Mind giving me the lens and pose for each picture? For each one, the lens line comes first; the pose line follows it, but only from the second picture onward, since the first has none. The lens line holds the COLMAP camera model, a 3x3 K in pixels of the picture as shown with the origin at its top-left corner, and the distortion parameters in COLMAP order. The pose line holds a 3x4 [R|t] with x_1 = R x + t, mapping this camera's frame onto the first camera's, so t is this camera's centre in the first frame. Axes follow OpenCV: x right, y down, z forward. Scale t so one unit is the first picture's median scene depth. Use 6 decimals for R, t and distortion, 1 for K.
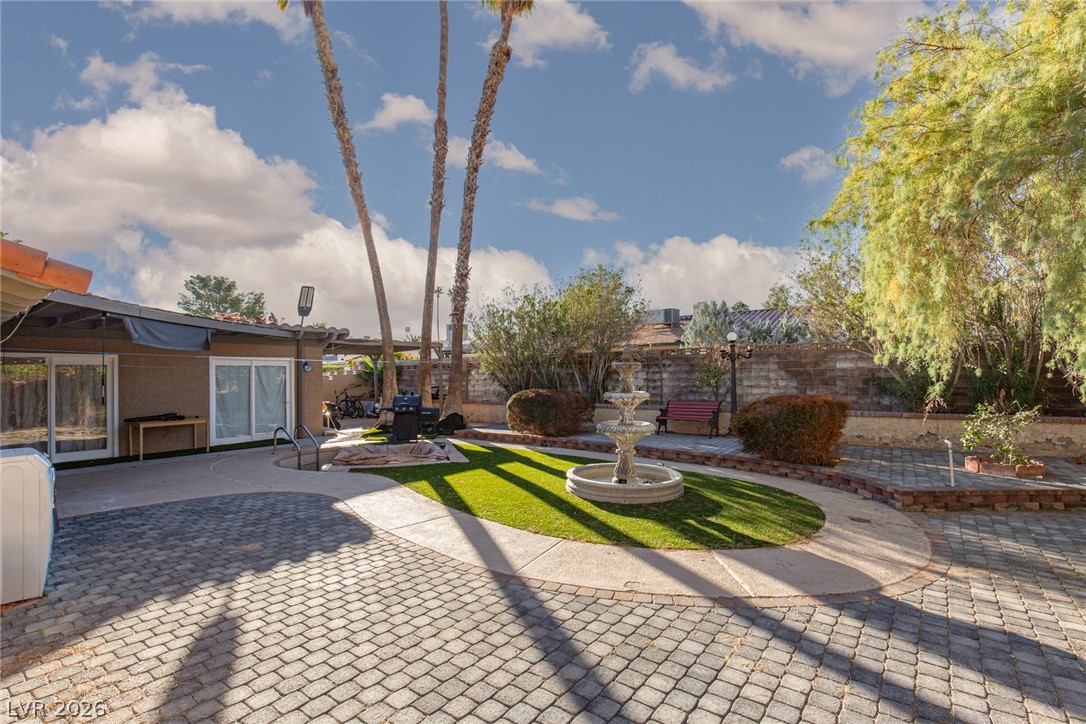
lens RADIAL K [[501.3, 0, 555.5], [0, 501.3, 365.1], [0, 0, 1]] dist [0.011477, -0.002959]
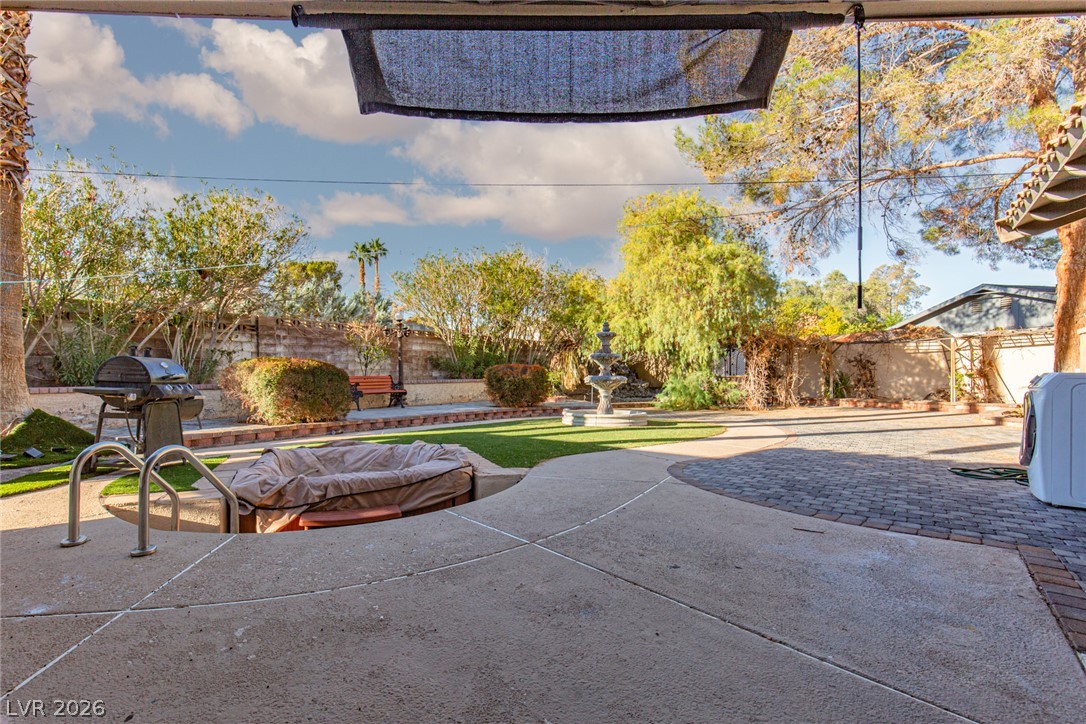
lens RADIAL K [[501.3, 0, 500.0], [0, 501.3, 375.2], [0, 0, 1]] dist [0.011477, -0.002959]
pose [[0.020612, 0.005780, 0.999771, -1.265552], [-0.018794, 0.999809, -0.005393, 0.128251], [-0.999611, -0.018678, 0.020717, 1.277059]]
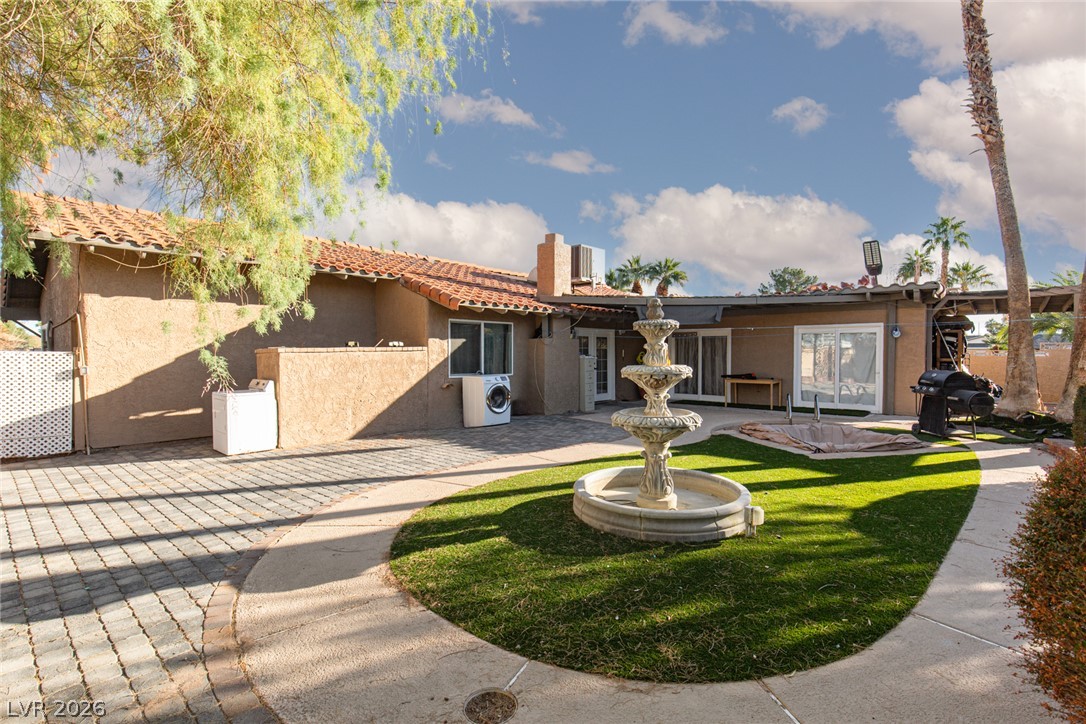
lens RADIAL K [[501.3, 0, 526.6], [0, 501.3, 360.1], [0, 0, 1]] dist [0.011477, -0.002959]
pose [[-0.084381, 0.030649, -0.995962, 0.831062], [0.022218, 0.999336, 0.028871, 0.022985], [0.996186, -0.019692, -0.085006, 0.899885]]
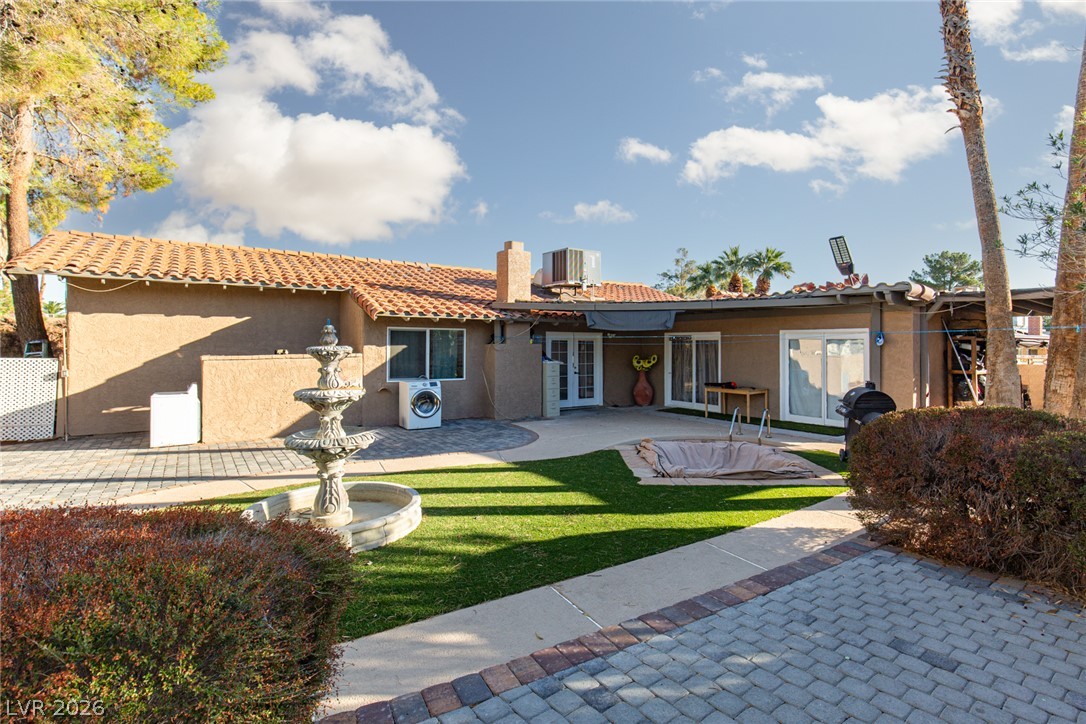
lens RADIAL K [[501.3, 0, 534.3], [0, 501.3, 335.2], [0, 0, 1]] dist [0.011477, -0.002959]
pose [[-0.307315, -0.007656, -0.951577, 0.738622], [0.018608, 0.999728, -0.014053, -0.005648], [0.951426, -0.022025, -0.307089, 1.502282]]
